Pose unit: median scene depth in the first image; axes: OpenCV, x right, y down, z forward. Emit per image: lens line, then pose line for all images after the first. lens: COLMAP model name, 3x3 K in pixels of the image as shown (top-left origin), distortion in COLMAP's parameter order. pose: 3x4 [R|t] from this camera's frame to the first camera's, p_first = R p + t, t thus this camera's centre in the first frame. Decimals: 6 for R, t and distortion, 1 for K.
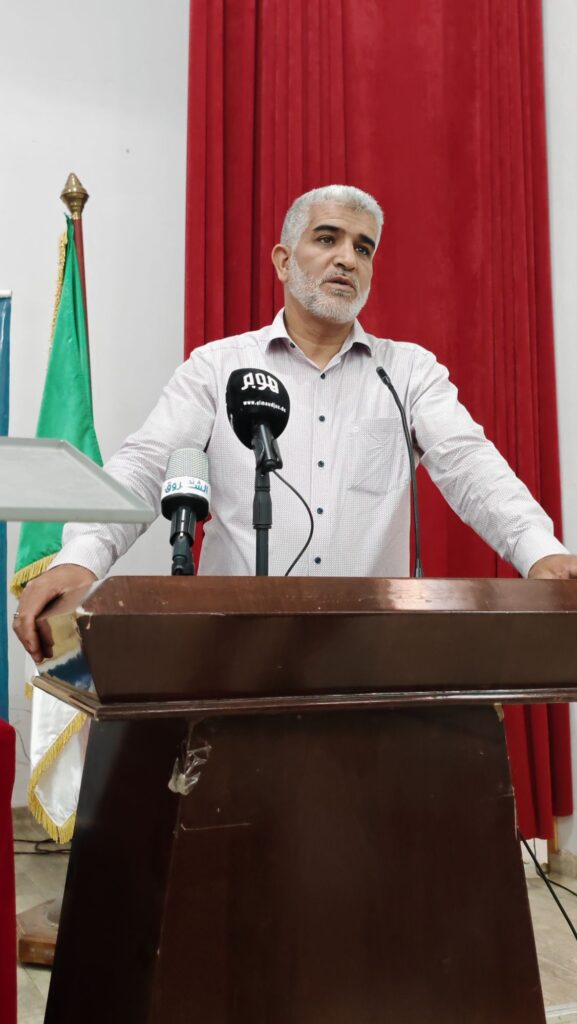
lens RADIAL K [[1094.9, 0, 288.5], [0, 1094.9, 512.0], [0, 0, 1]] dist [0.017933, -0.016210]
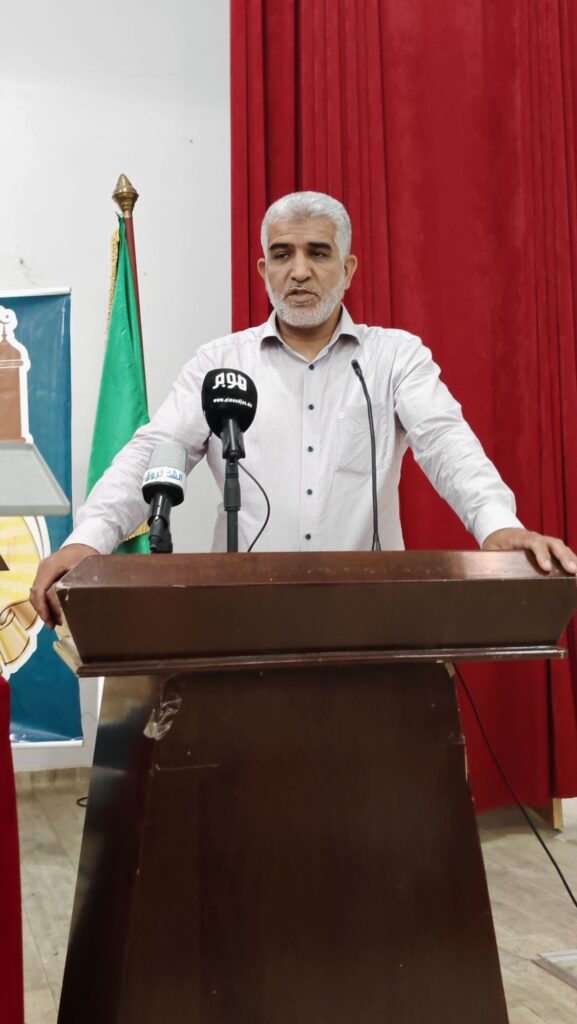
lens RADIAL K [[1094.9, 0, 288.5], [0, 1094.9, 512.0], [0, 0, 1]] dist [0.017933, -0.016210]
pose [[0.994687, -0.022019, -0.100565, 0.117387], [0.024864, 0.999323, 0.027123, -0.009986], [0.099900, -0.029480, 0.994561, -0.101780]]
